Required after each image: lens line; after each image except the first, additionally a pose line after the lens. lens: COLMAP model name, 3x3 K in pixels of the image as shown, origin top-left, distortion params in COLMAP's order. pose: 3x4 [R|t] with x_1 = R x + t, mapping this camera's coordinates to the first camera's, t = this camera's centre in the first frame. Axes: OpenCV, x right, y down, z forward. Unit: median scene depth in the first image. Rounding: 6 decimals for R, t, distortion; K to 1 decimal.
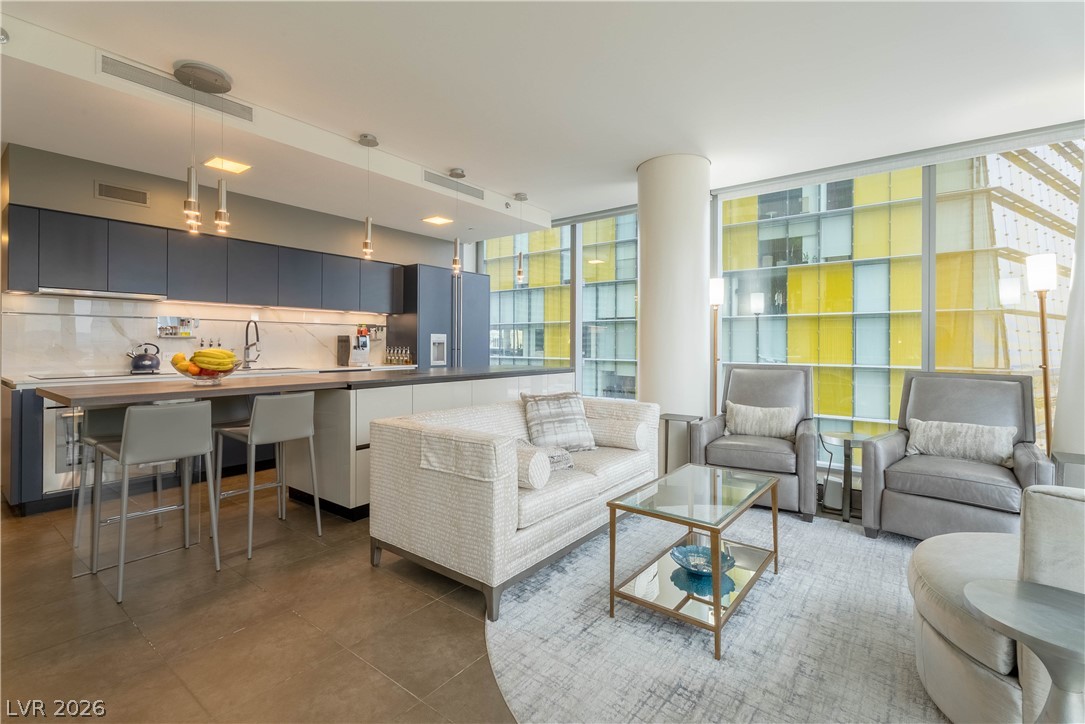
lens RADIAL K [[482.3, 0, 536.4], [0, 482.3, 342.0], [0, 0, 1]] dist [0.006953, -0.003611]
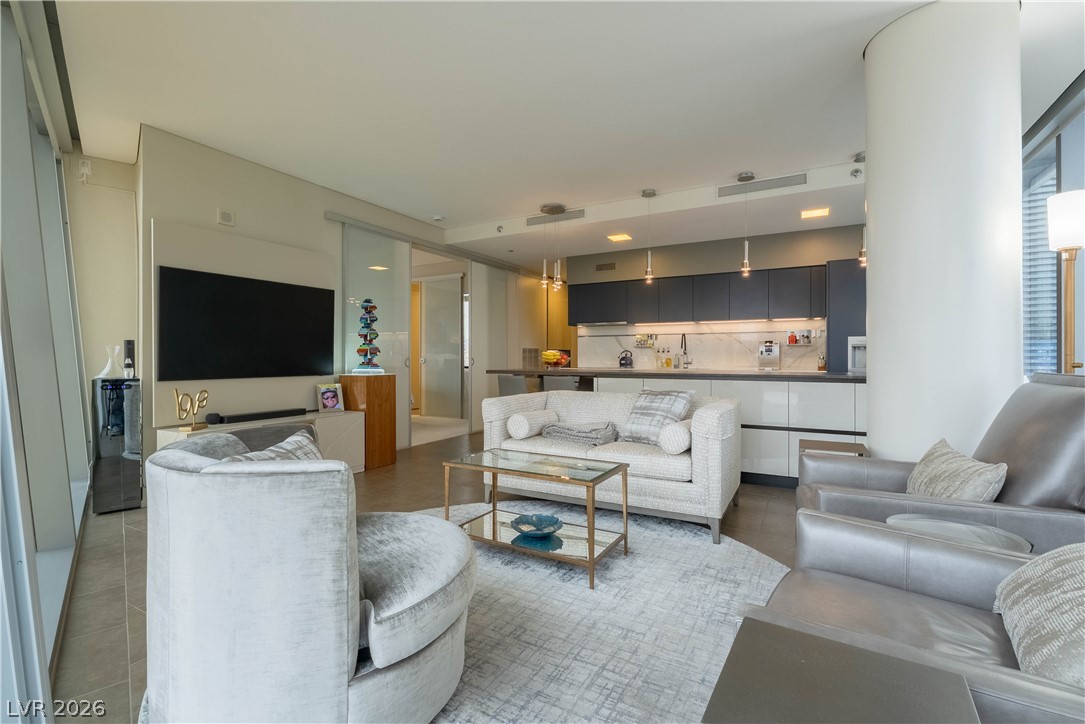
lens RADIAL K [[482.3, 0, 550.0], [0, 482.3, 360.2], [0, 0, 1]] dist [0.006953, -0.003611]
pose [[0.172656, 0.004619, -0.984971, 0.807410], [0.007955, 0.999950, 0.006083, 0.024353], [0.984950, -0.008885, 0.172611, 0.450197]]
